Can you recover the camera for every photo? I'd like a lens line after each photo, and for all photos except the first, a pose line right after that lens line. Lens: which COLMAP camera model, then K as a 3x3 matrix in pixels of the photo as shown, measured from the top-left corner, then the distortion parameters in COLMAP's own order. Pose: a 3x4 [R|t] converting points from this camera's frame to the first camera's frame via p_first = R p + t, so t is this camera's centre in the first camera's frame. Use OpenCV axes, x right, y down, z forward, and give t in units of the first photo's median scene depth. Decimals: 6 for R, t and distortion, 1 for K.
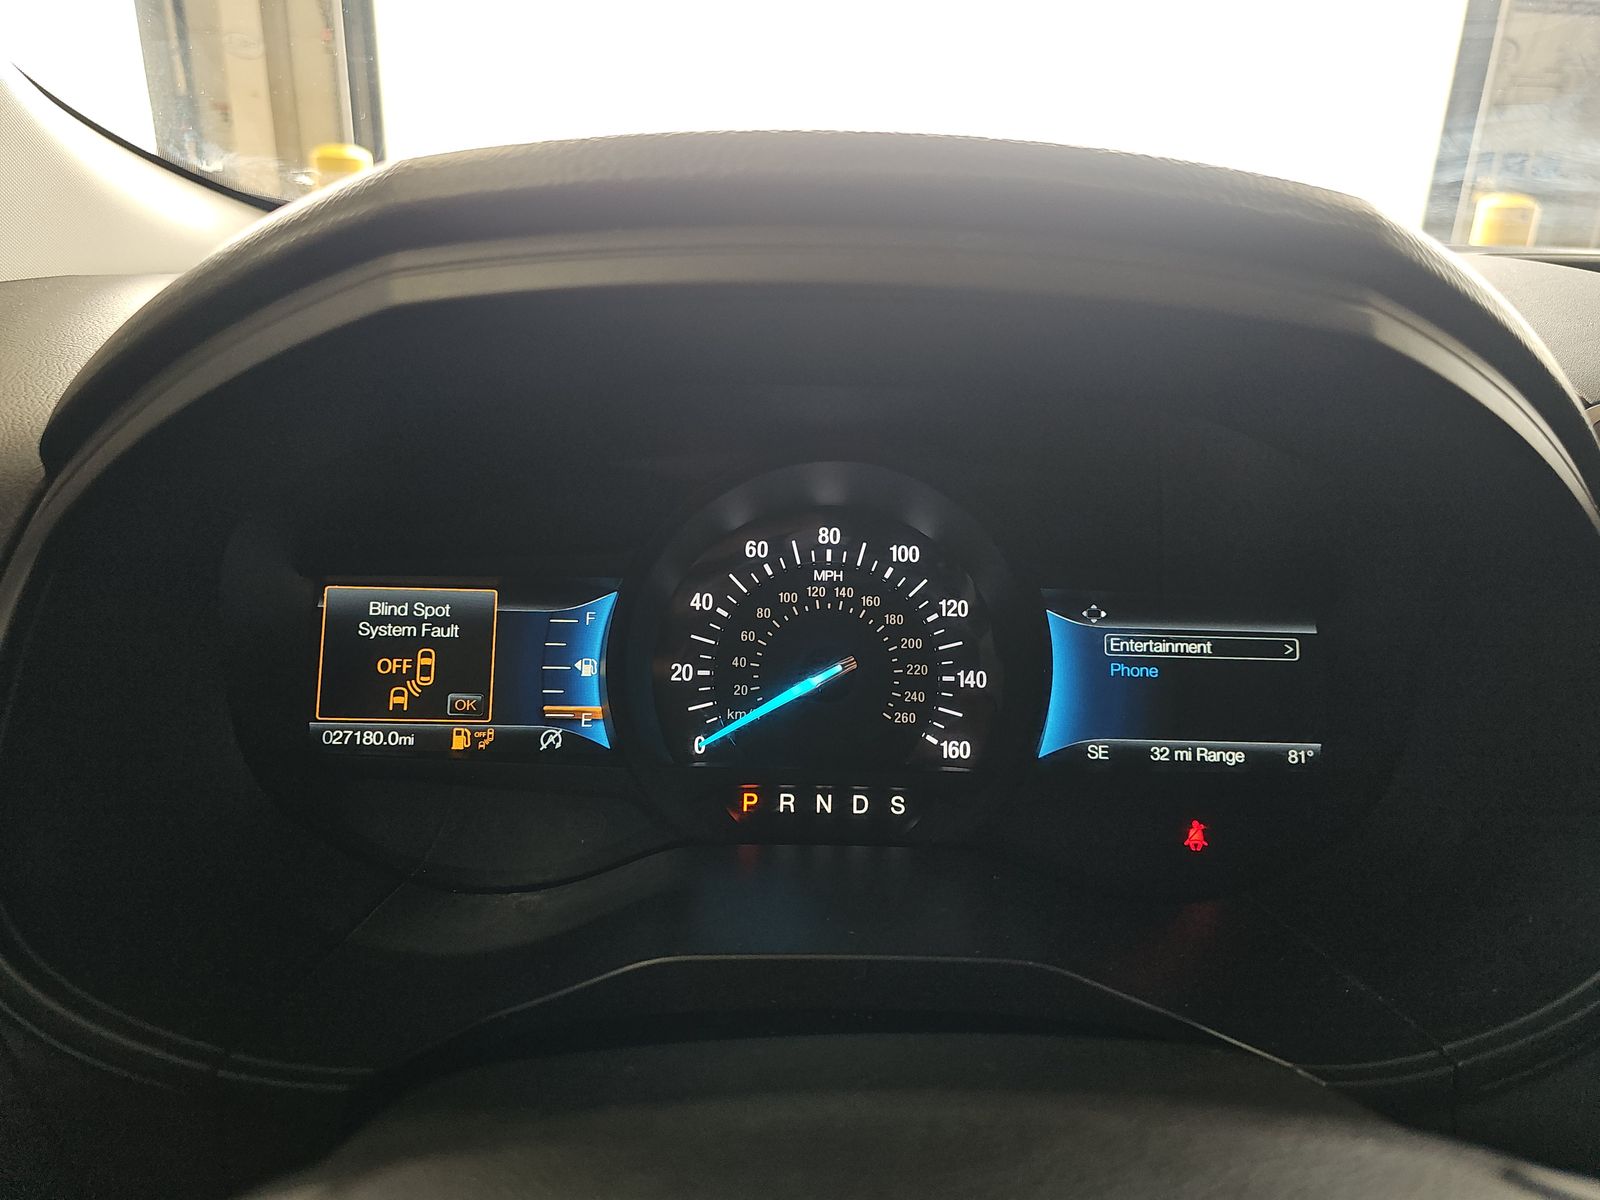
lens RADIAL K [[1065.6, 0, 793.6], [0, 1065.6, 602.2], [0, 0, 1]] dist [0.028783, -0.044198]
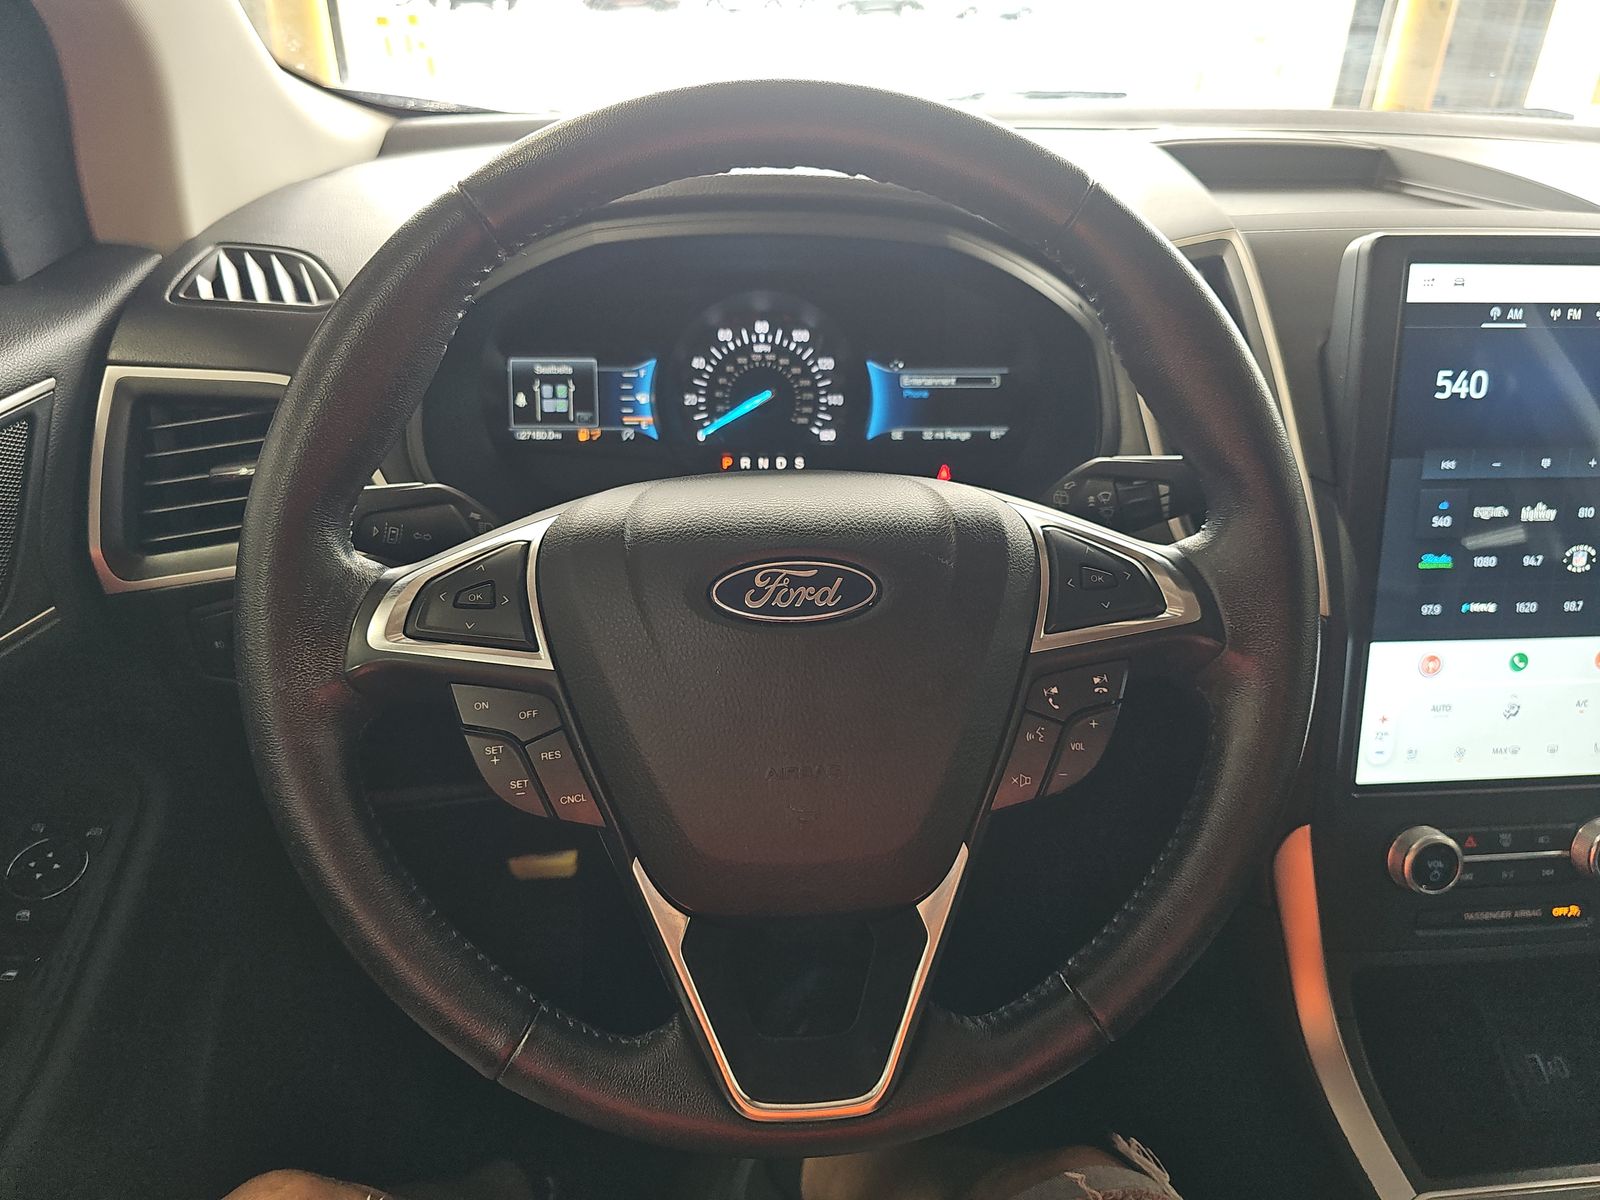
lens RADIAL K [[1065.6, 0, 784.4], [0, 1065.6, 629.2], [0, 0, 1]] dist [0.028783, -0.044198]
pose [[0.998309, -0.035518, 0.046012, -0.035866], [0.025834, 0.980230, 0.196169, 0.098712], [-0.052070, -0.194649, 0.979490, -1.045948]]
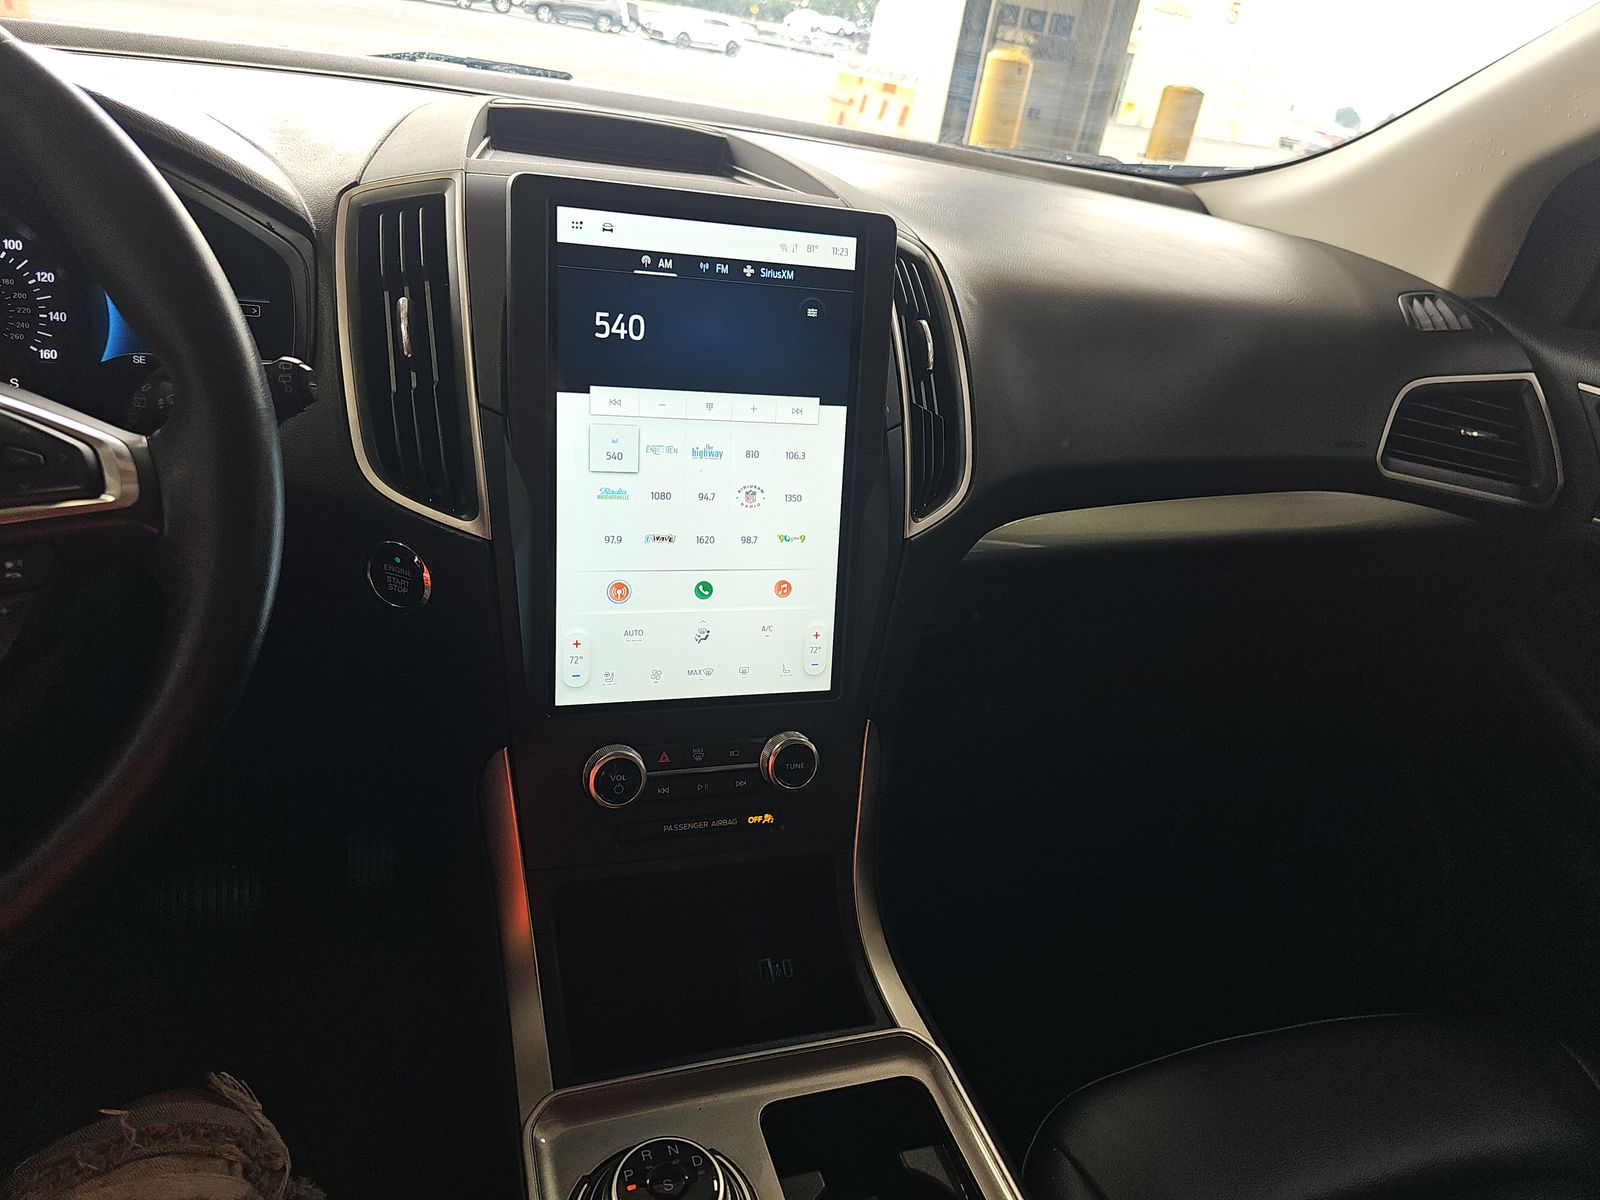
lens RADIAL K [[1065.6, 0, 791.7], [0, 1065.6, 616.8], [0, 0, 1]] dist [0.028783, -0.044198]
pose [[0.943570, -0.038824, 0.328889, 0.735417], [-0.020917, 0.984135, 0.176184, 0.230360], [-0.330512, -0.173122, 0.927788, -1.219909]]
